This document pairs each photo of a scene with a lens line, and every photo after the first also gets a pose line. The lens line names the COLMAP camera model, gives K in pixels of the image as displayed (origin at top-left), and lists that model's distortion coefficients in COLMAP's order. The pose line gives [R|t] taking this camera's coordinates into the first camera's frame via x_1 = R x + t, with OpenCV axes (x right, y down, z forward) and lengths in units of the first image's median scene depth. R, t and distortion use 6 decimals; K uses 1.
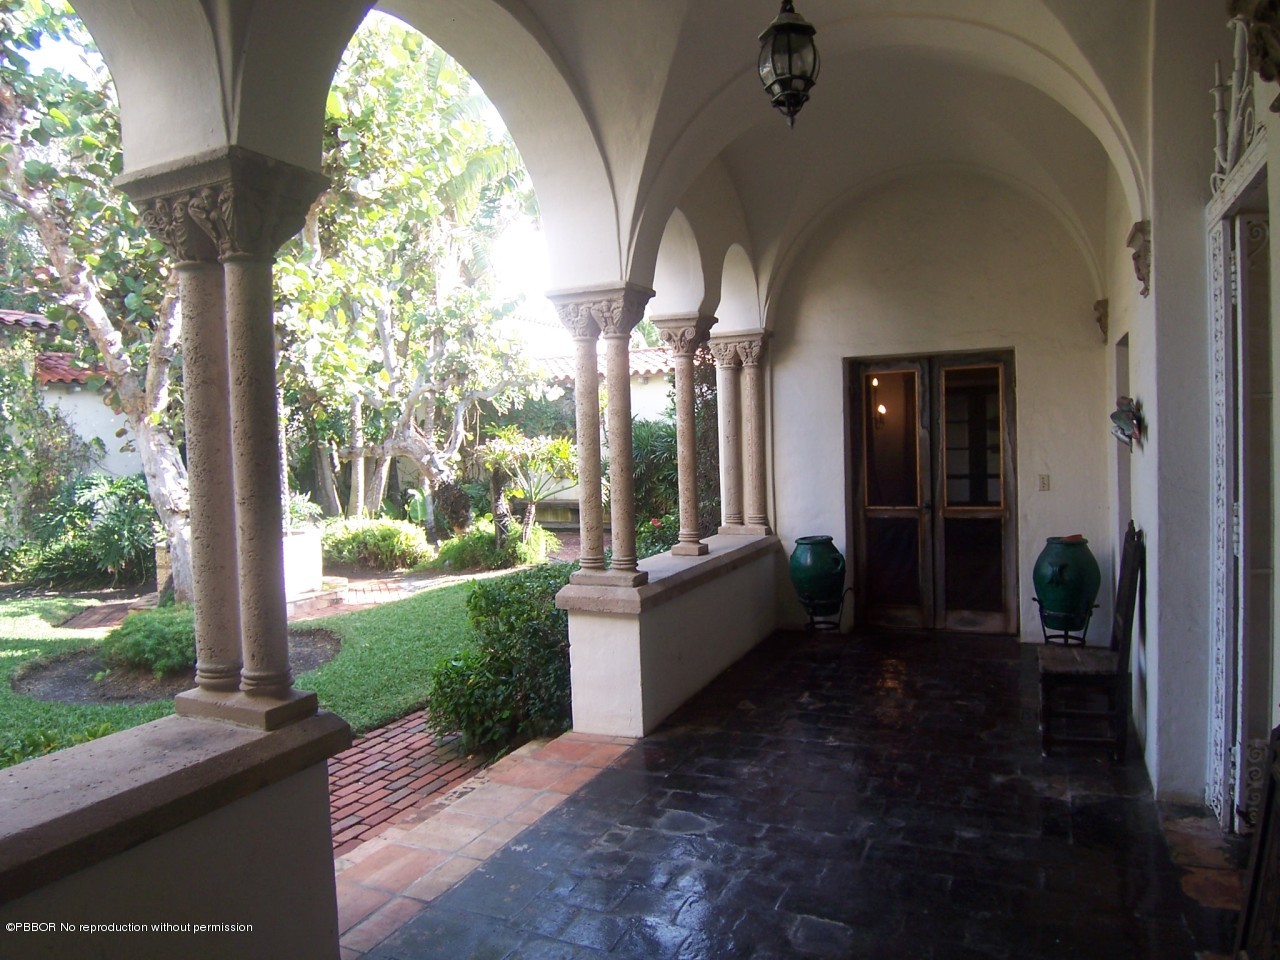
lens RADIAL K [[866.0, 0, 641.7], [0, 866.0, 480.3], [0, 0, 1]] dist [-0.037895, -0.006611]
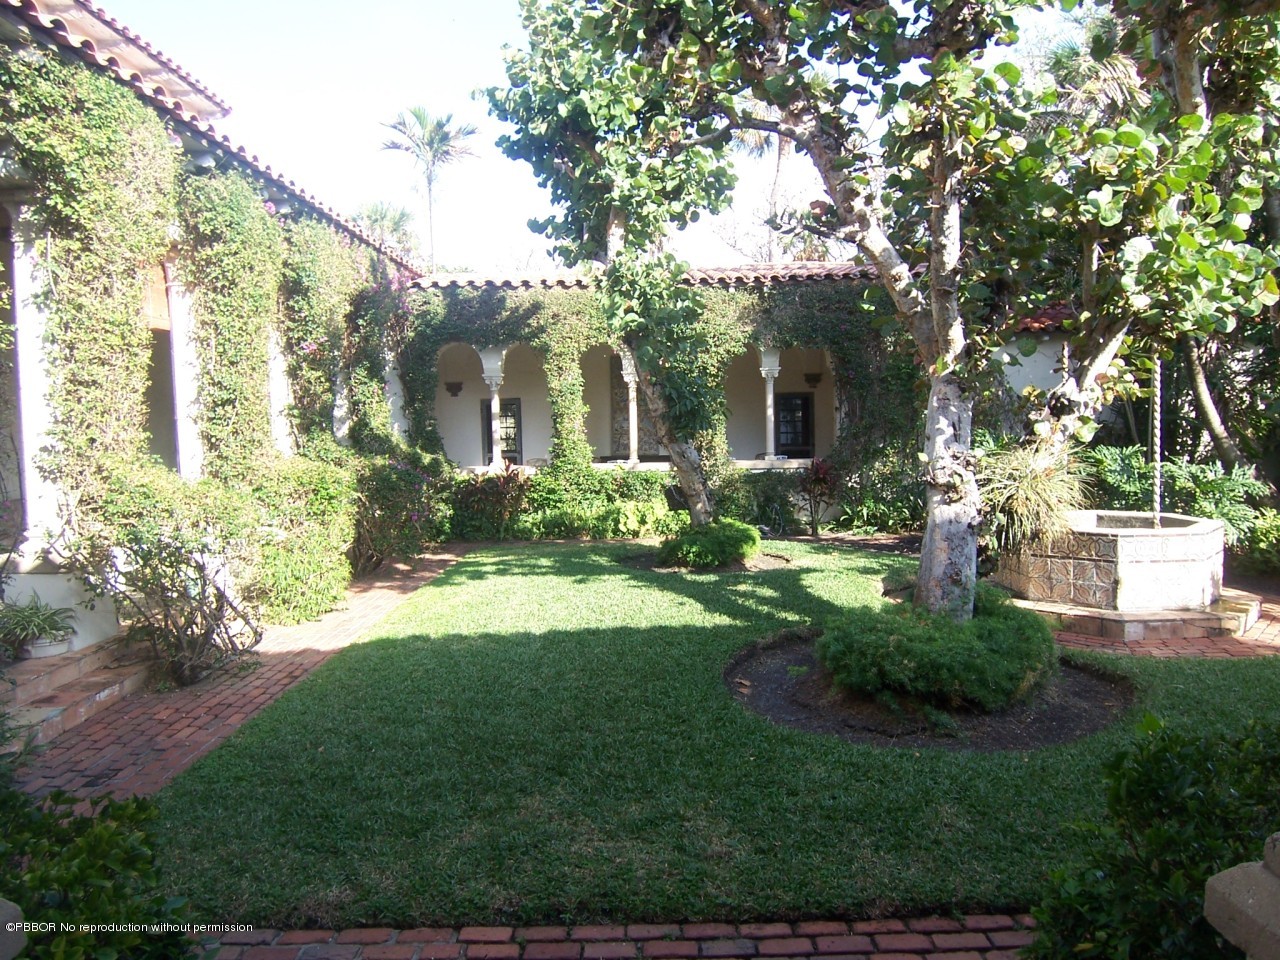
lens RADIAL K [[866.0, 0, 639.1], [0, 866.0, 476.1], [0, 0, 1]] dist [-0.037895, -0.006611]
pose [[0.432995, 0.081518, -0.897703, 0.047090], [-0.033769, 0.996670, 0.074217, -0.020701], [0.900764, -0.001821, 0.434306, 0.398345]]
